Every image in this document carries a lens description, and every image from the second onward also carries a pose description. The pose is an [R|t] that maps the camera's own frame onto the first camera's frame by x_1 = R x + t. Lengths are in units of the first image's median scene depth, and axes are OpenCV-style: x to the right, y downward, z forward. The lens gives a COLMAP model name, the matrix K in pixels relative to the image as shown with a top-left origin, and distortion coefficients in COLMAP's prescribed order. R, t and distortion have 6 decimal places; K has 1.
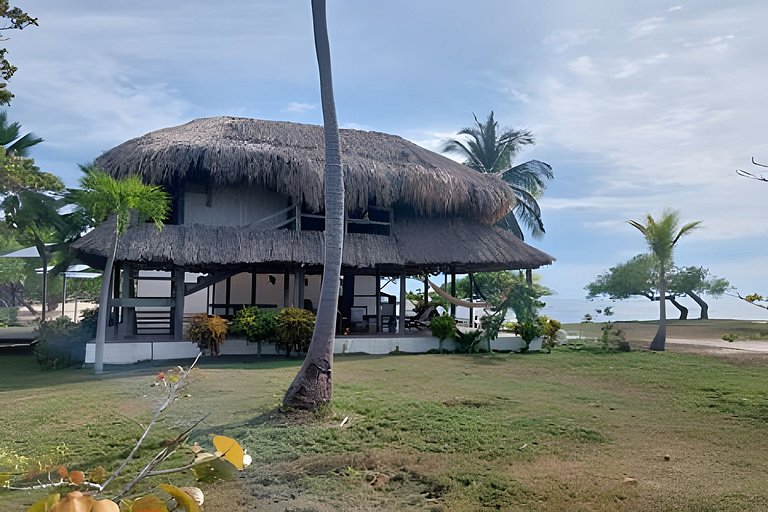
lens RADIAL K [[556.0, 0, 383.0], [0, 556.0, 260.0], [0, 0, 1]] dist [0.036808, -0.035836]
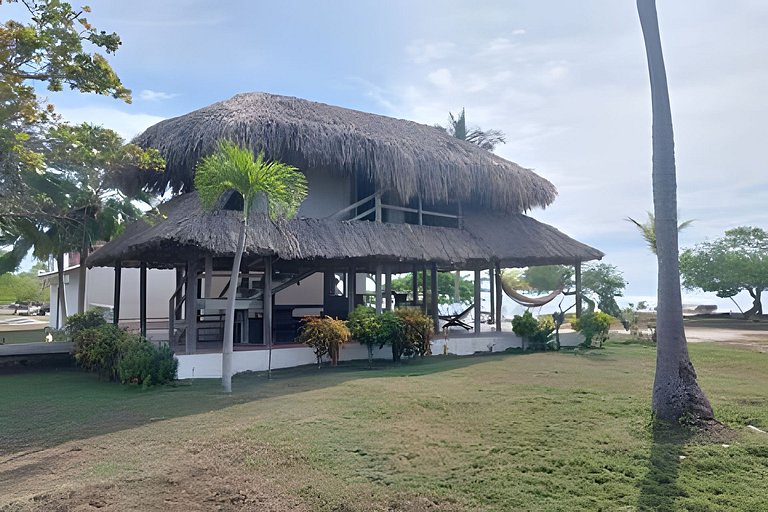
lens RADIAL K [[556.0, 0, 384.1], [0, 556.0, 252.0], [0, 0, 1]] dist [0.036808, -0.035836]
pose [[0.971585, 0.004789, 0.236643, -0.362527], [-0.001692, 0.999910, -0.013286, 0.008148], [-0.236686, 0.012508, 0.971506, 0.112250]]
